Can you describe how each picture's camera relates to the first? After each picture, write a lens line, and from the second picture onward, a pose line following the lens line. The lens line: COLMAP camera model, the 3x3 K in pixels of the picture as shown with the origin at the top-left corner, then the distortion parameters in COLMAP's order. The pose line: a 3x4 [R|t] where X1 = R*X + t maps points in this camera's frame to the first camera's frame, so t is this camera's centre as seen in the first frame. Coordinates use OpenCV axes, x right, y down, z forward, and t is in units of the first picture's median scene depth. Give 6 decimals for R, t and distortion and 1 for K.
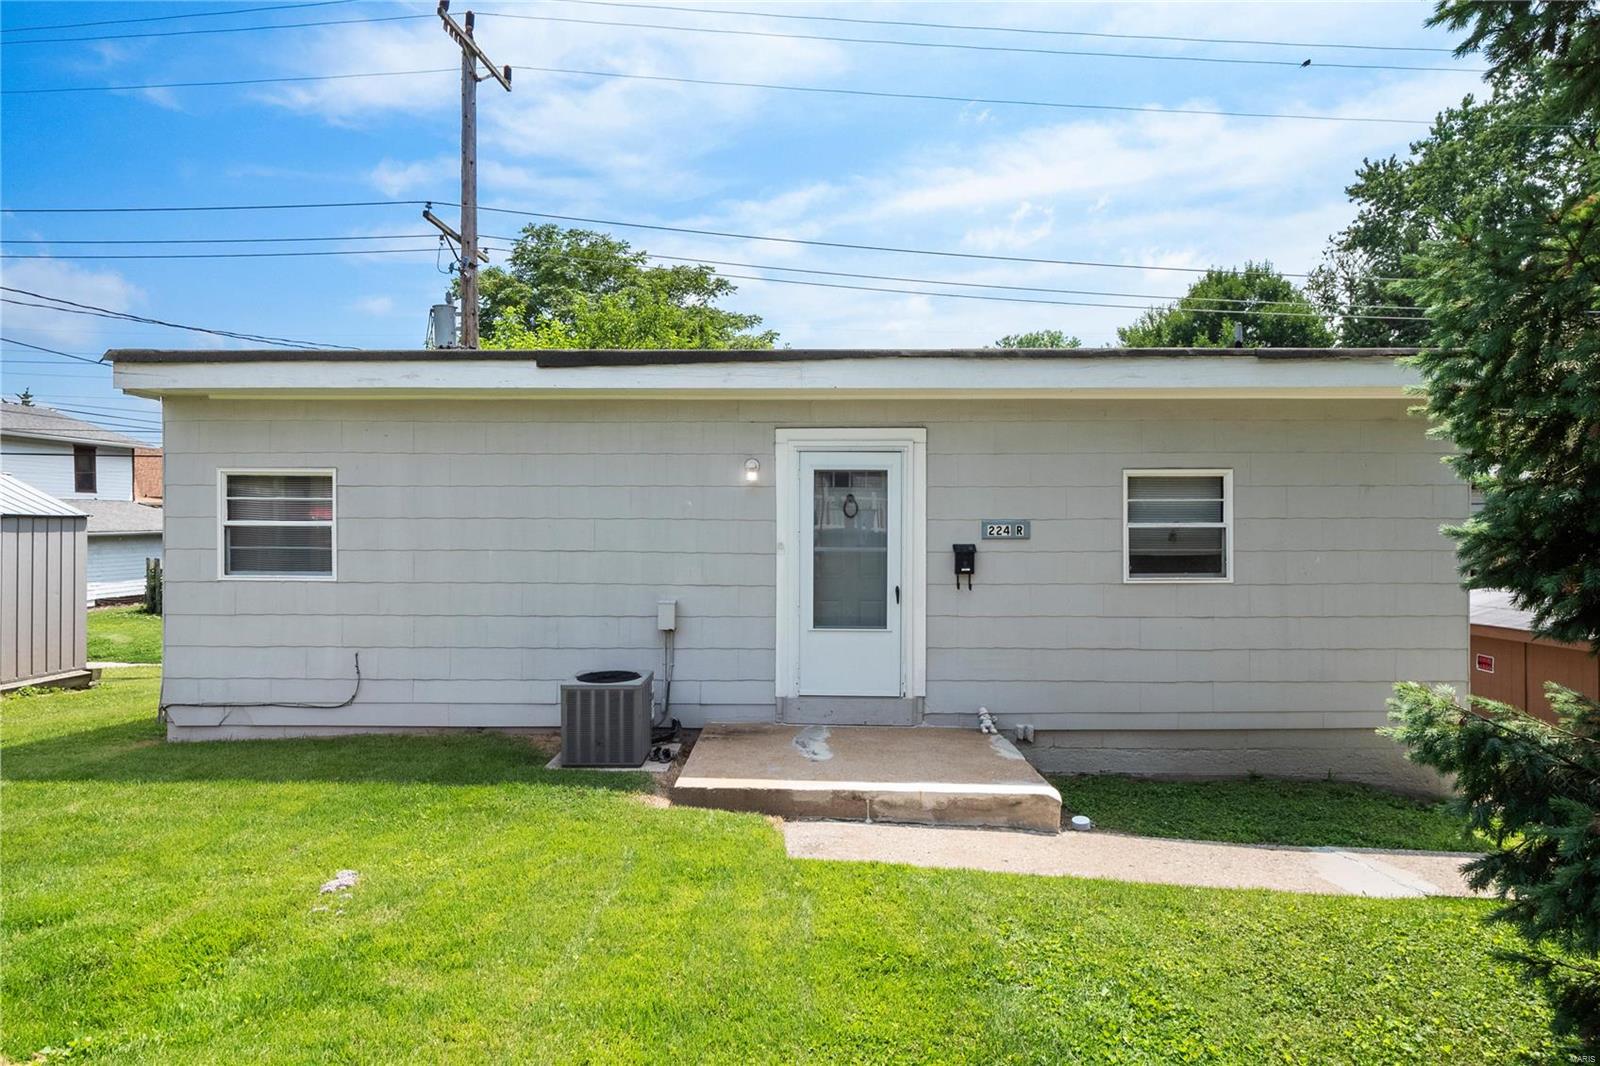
lens RADIAL K [[912.8, 0, 800.0], [0, 912.8, 533.0], [0, 0, 1]] dist [-0.004677, -0.001142]
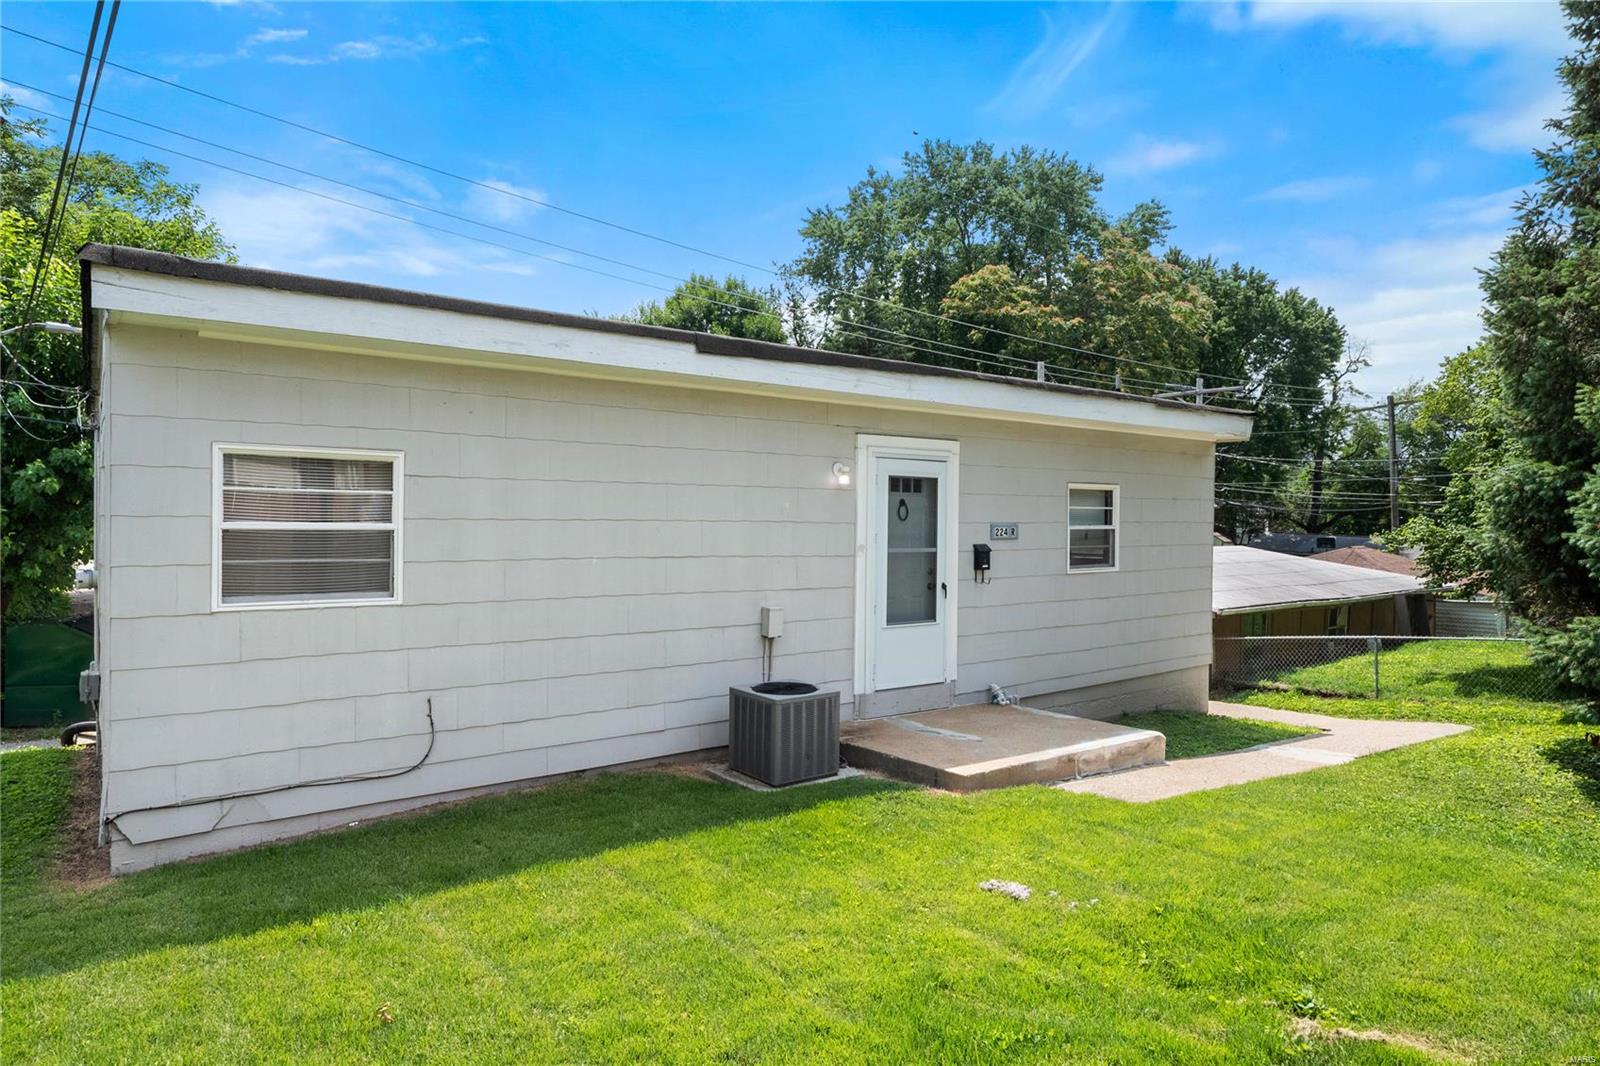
lens RADIAL K [[1008.0, 0, 800.0], [0, 1008.0, 533.0], [0, 0, 1]] dist [-0.003180, 0.000328]
pose [[0.768776, -0.005051, 0.639498, -0.805336], [0.000205, 0.999971, 0.007651, -0.011488], [-0.639518, -0.005751, 0.768754, 0.168528]]
